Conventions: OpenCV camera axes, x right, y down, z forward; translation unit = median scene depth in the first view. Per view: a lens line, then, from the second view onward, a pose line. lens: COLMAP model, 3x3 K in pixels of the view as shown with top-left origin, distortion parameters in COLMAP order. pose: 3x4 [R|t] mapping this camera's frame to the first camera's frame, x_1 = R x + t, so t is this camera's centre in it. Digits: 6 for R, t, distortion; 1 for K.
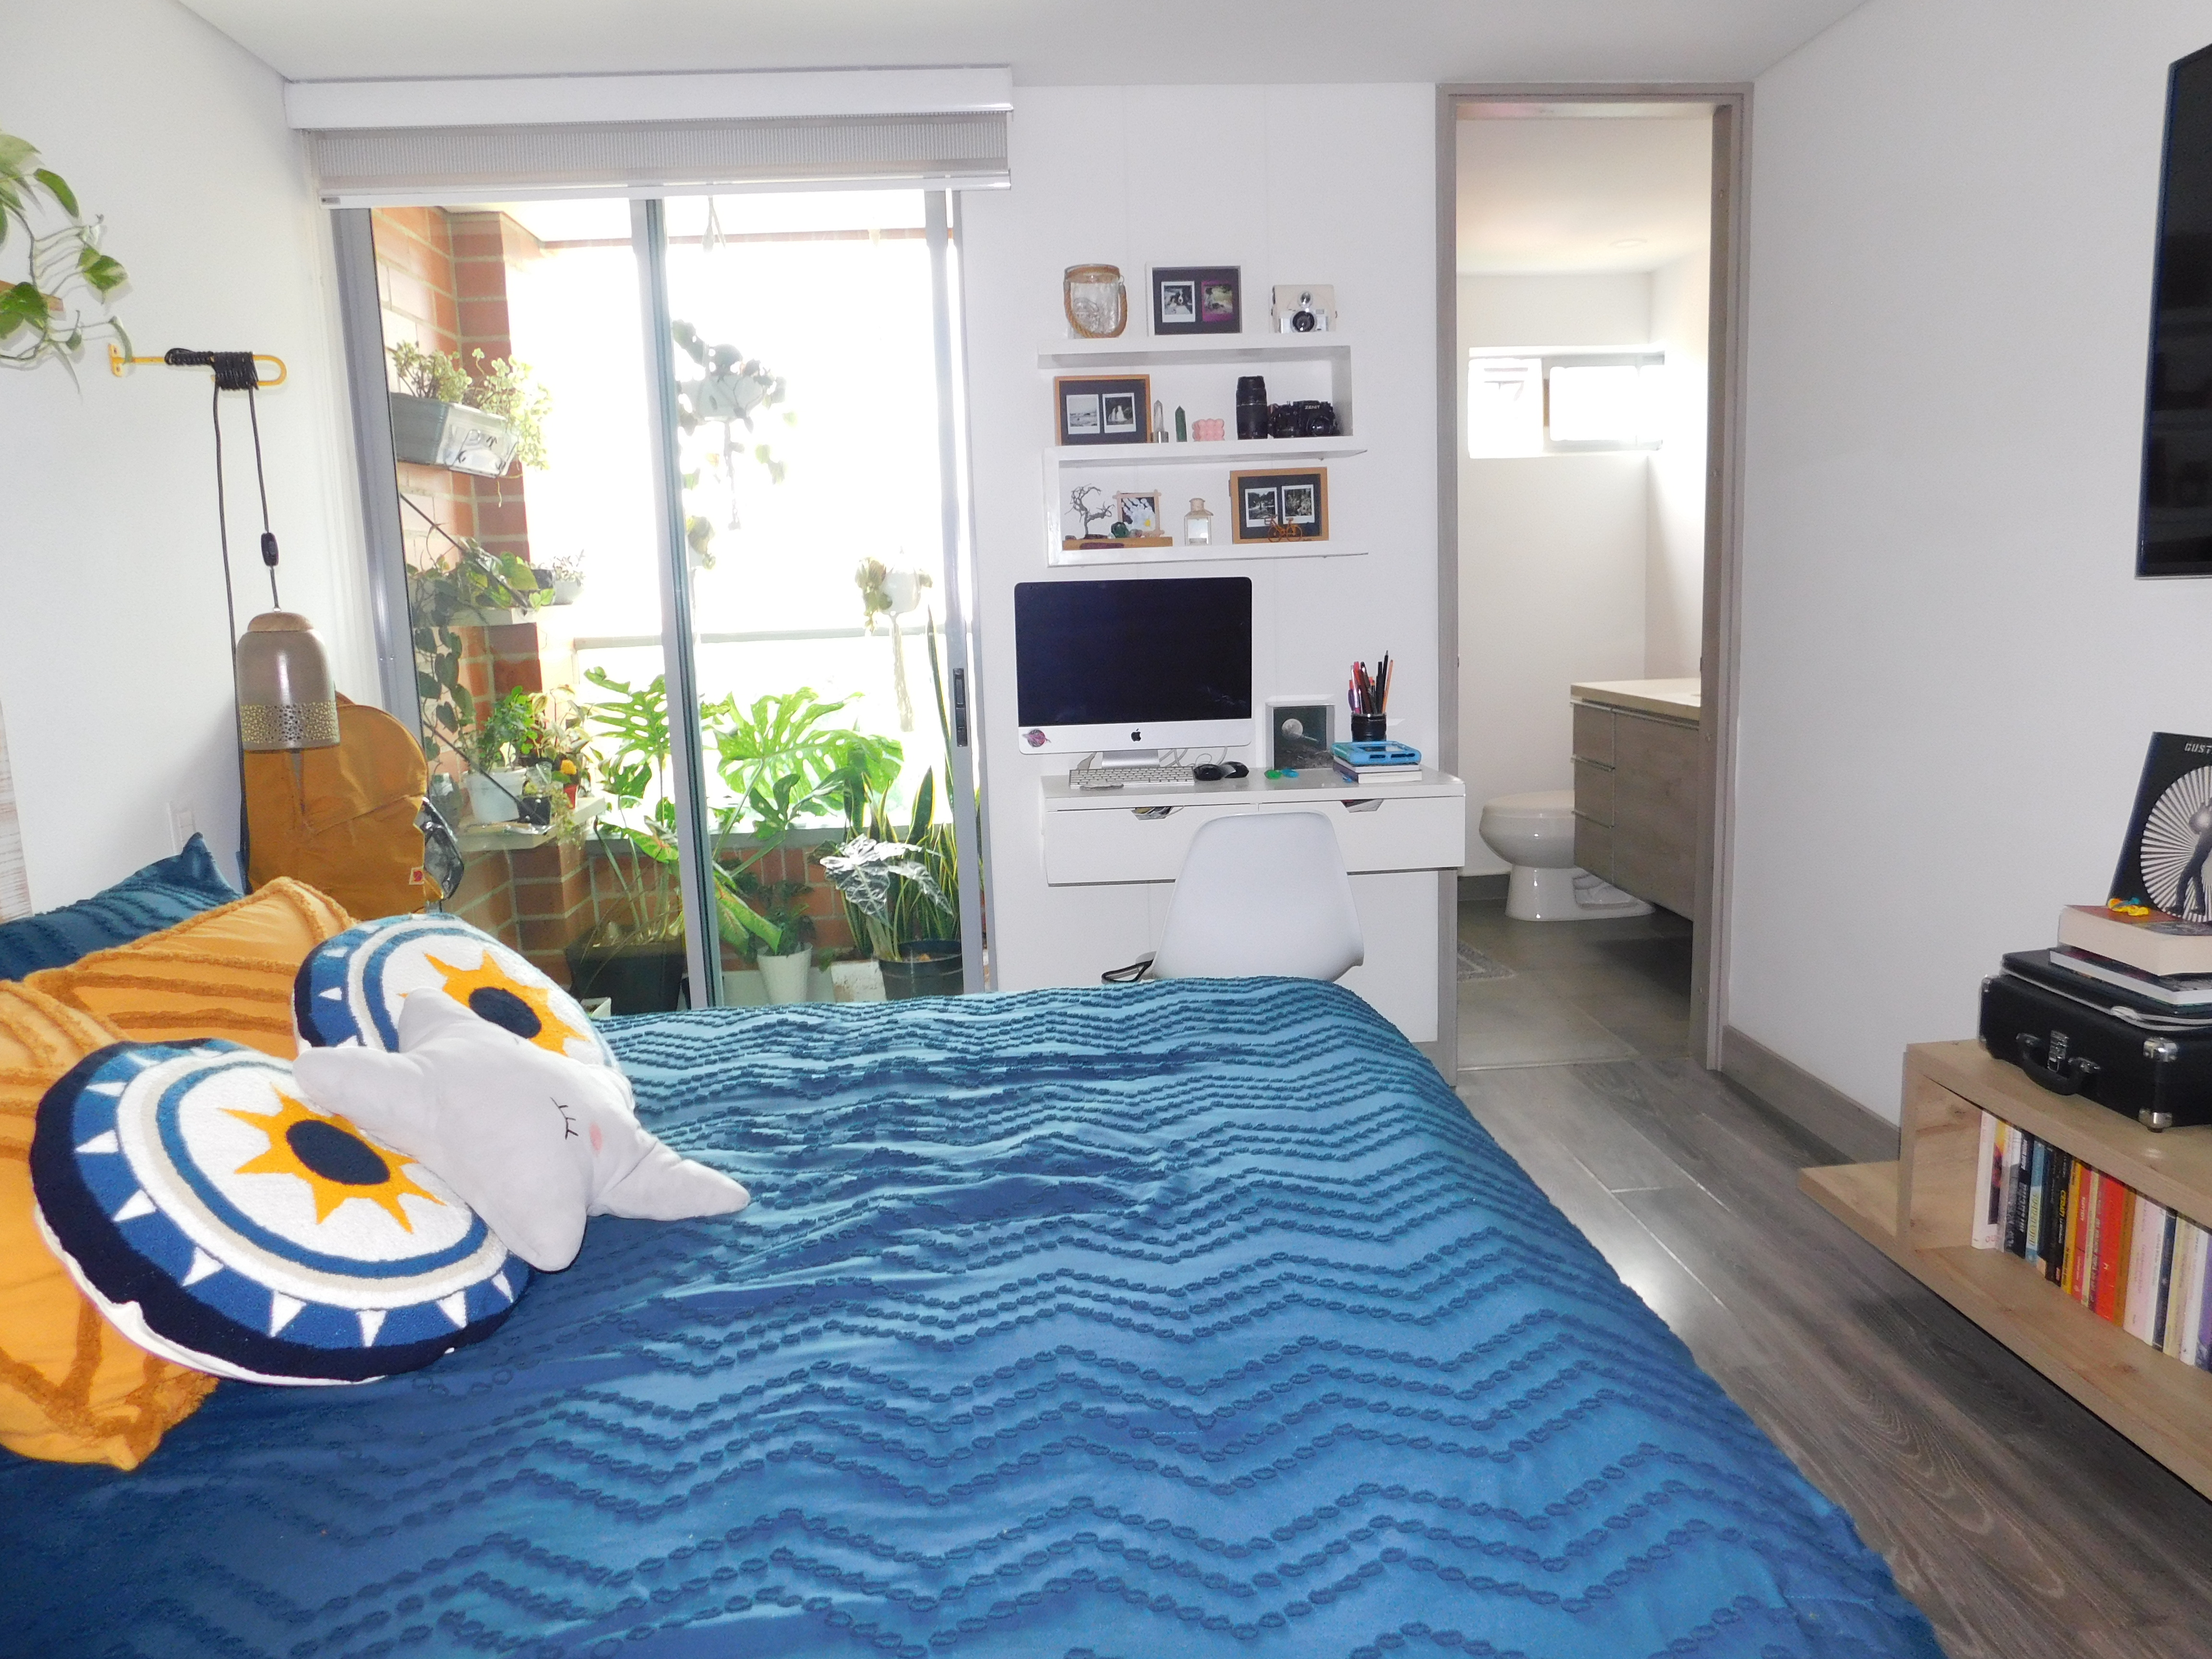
lens RADIAL K [[1473.5, 0, 1107.0], [0, 1473.5, 822.3], [0, 0, 1]] dist [-0.061647, 0.062673]
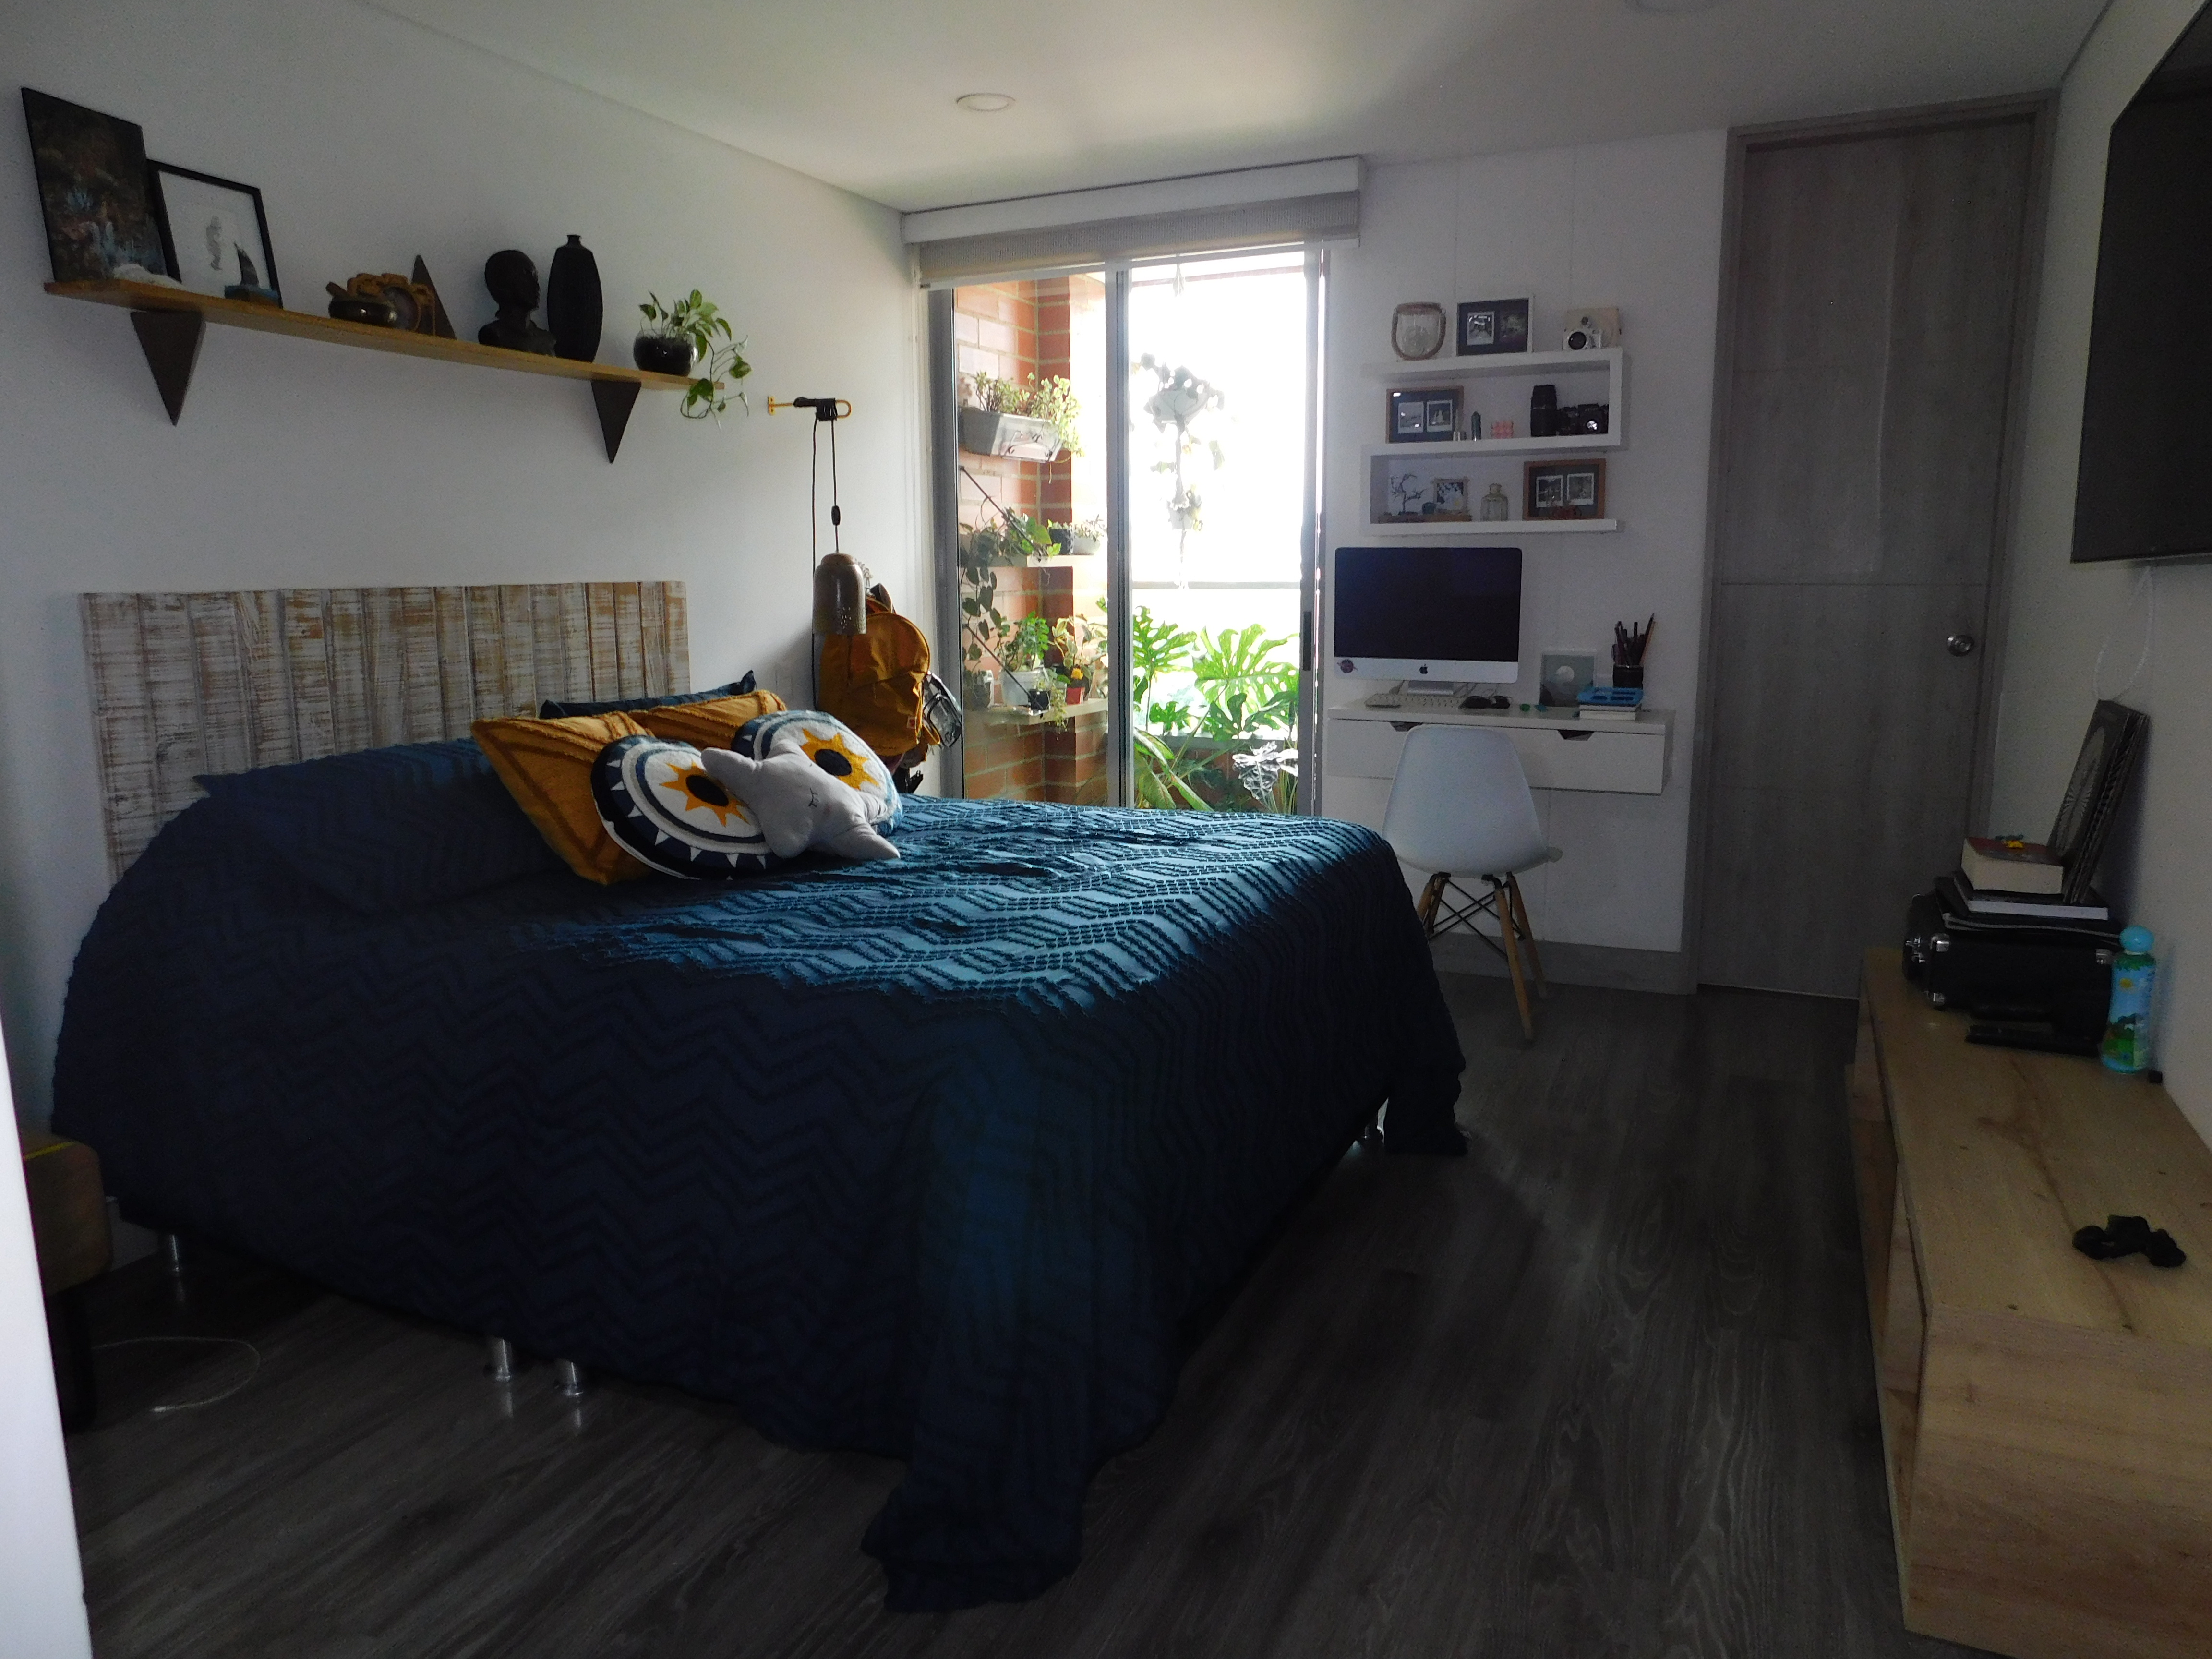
lens RADIAL K [[1473.5, 0, 1107.0], [0, 1473.5, 822.3], [0, 0, 1]] dist [-0.061647, 0.062673]
pose [[0.879217, 0.108864, -0.463817, 0.381603], [-0.097493, 0.994053, 0.048508, 0.037831], [0.466339, 0.002569, 0.884602, -0.256135]]
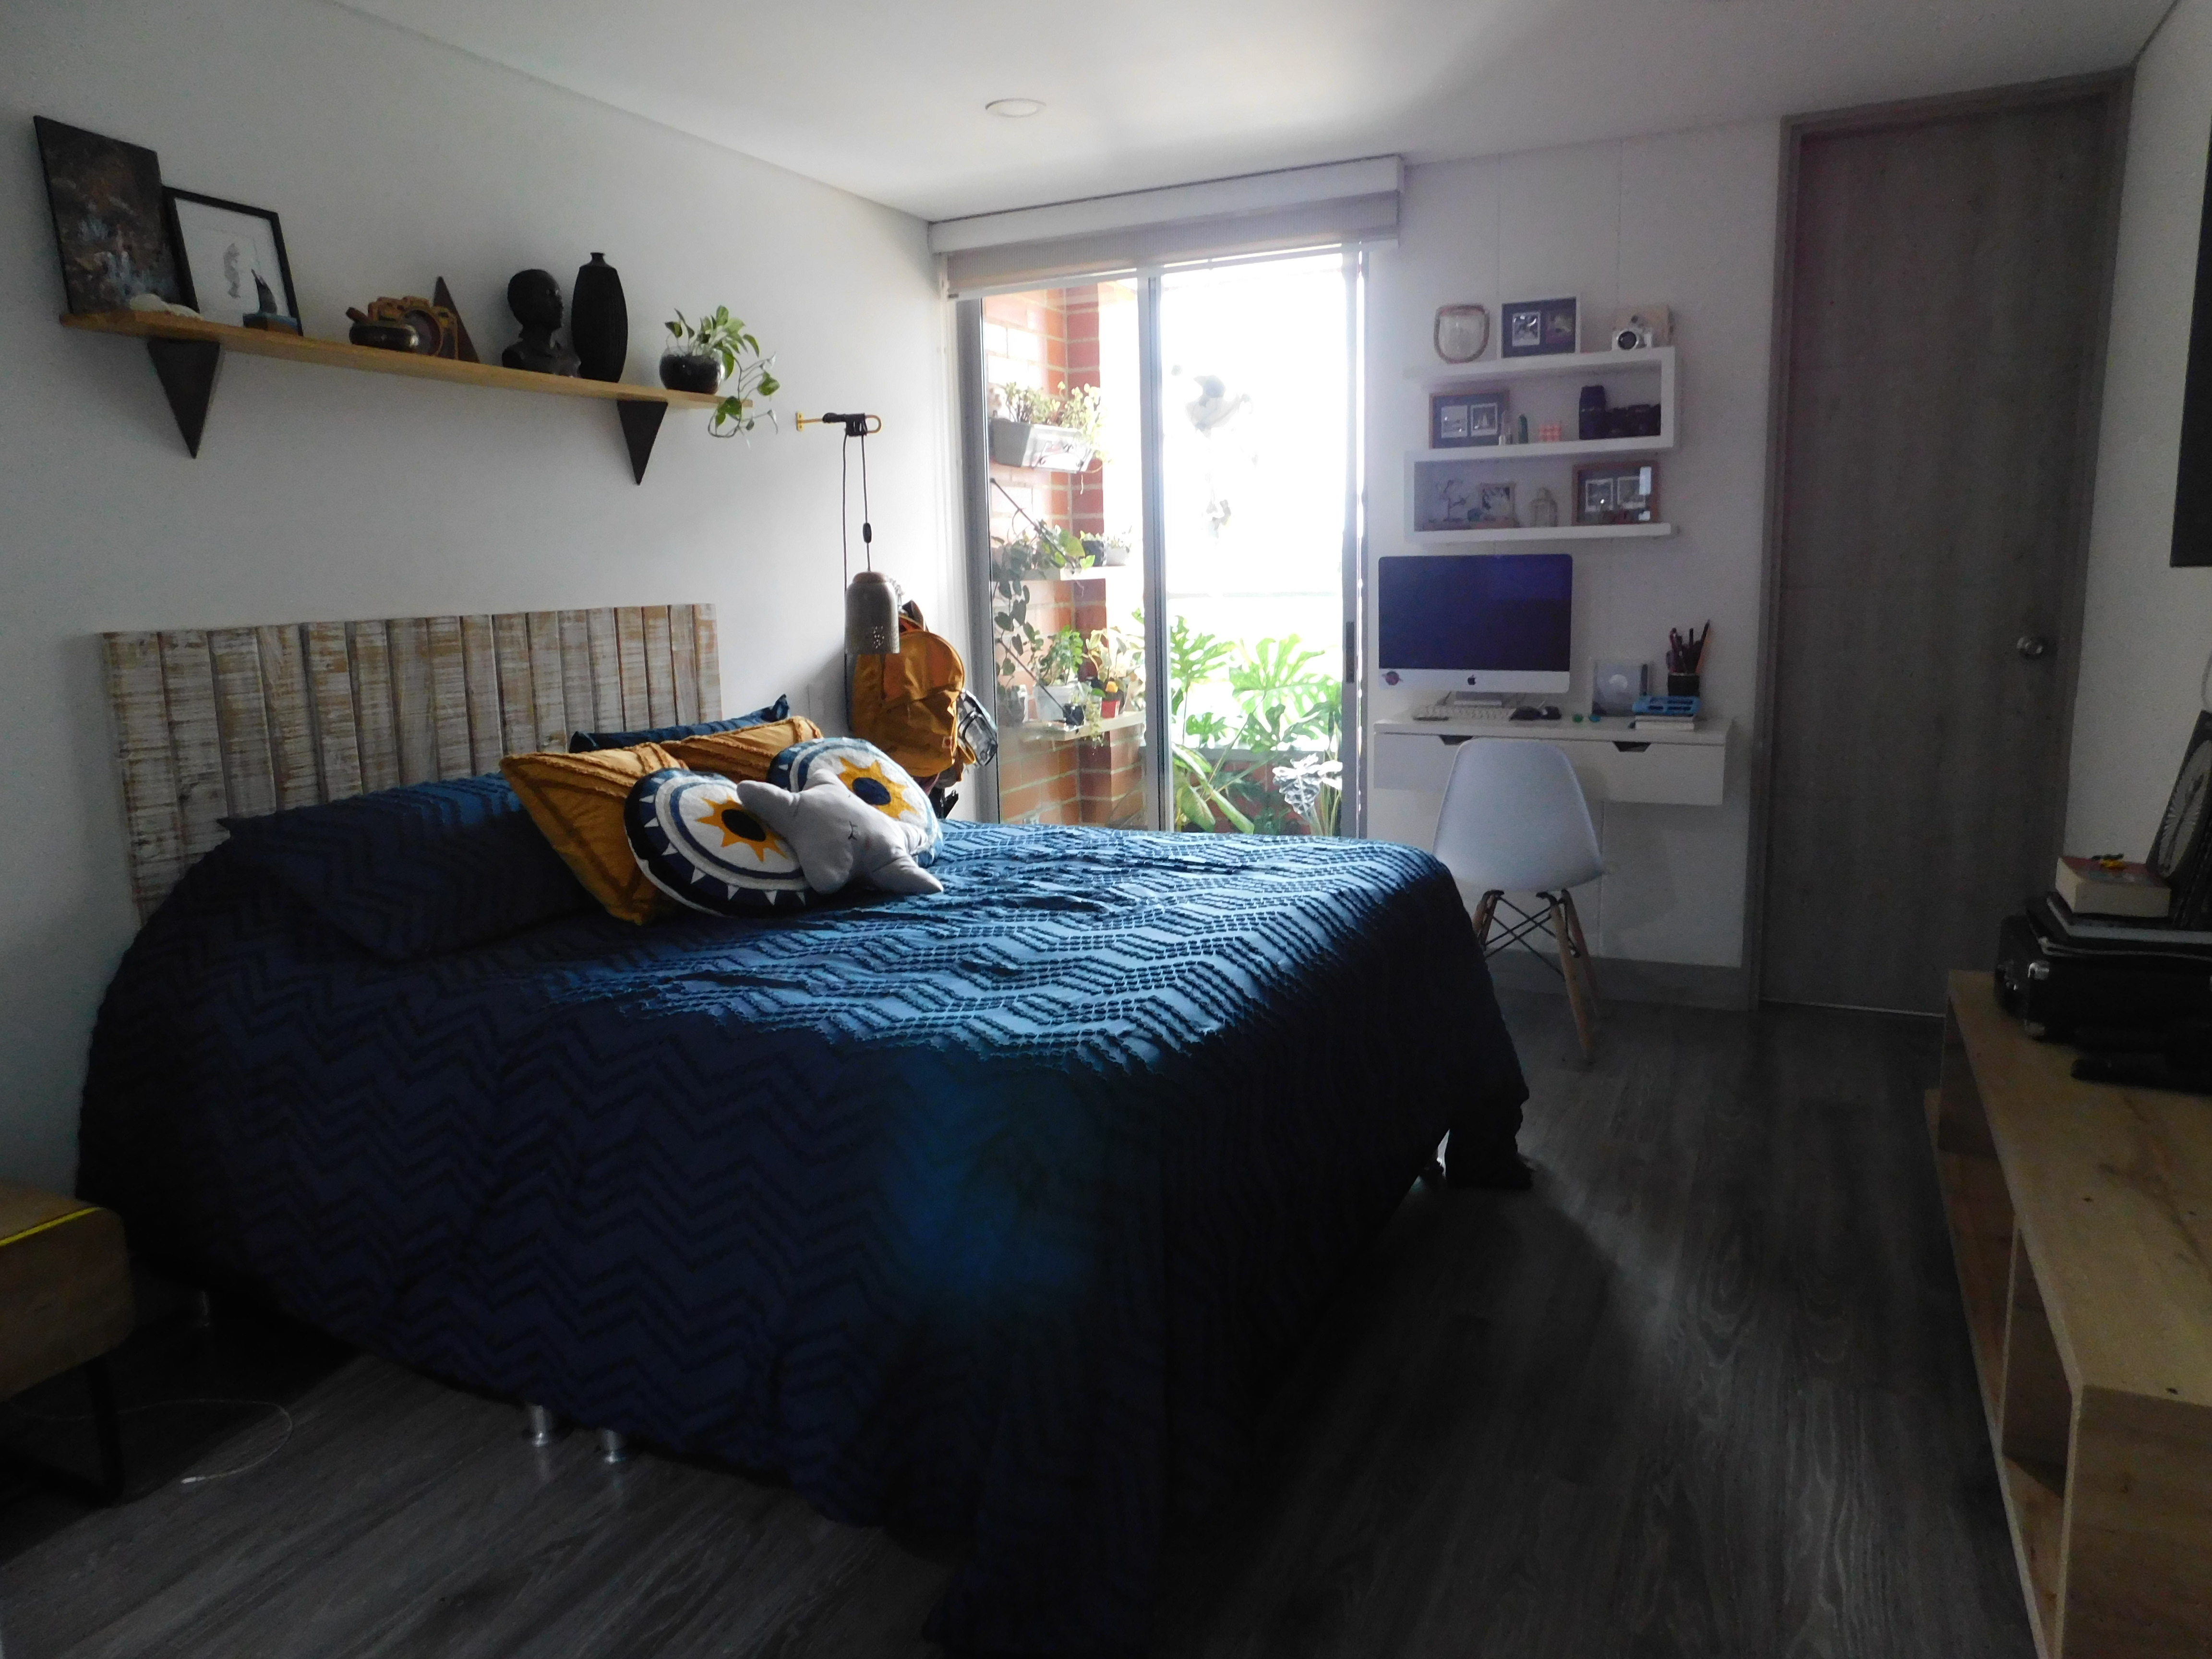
lens RADIAL K [[1473.5, 0, 1107.0], [0, 1473.5, 822.3], [0, 0, 1]] dist [-0.061647, 0.062673]
pose [[0.872345, 0.095697, -0.479433, 0.355001], [-0.082604, 0.995407, 0.048388, 0.025768], [0.481861, -0.002608, 0.876244, -0.235940]]
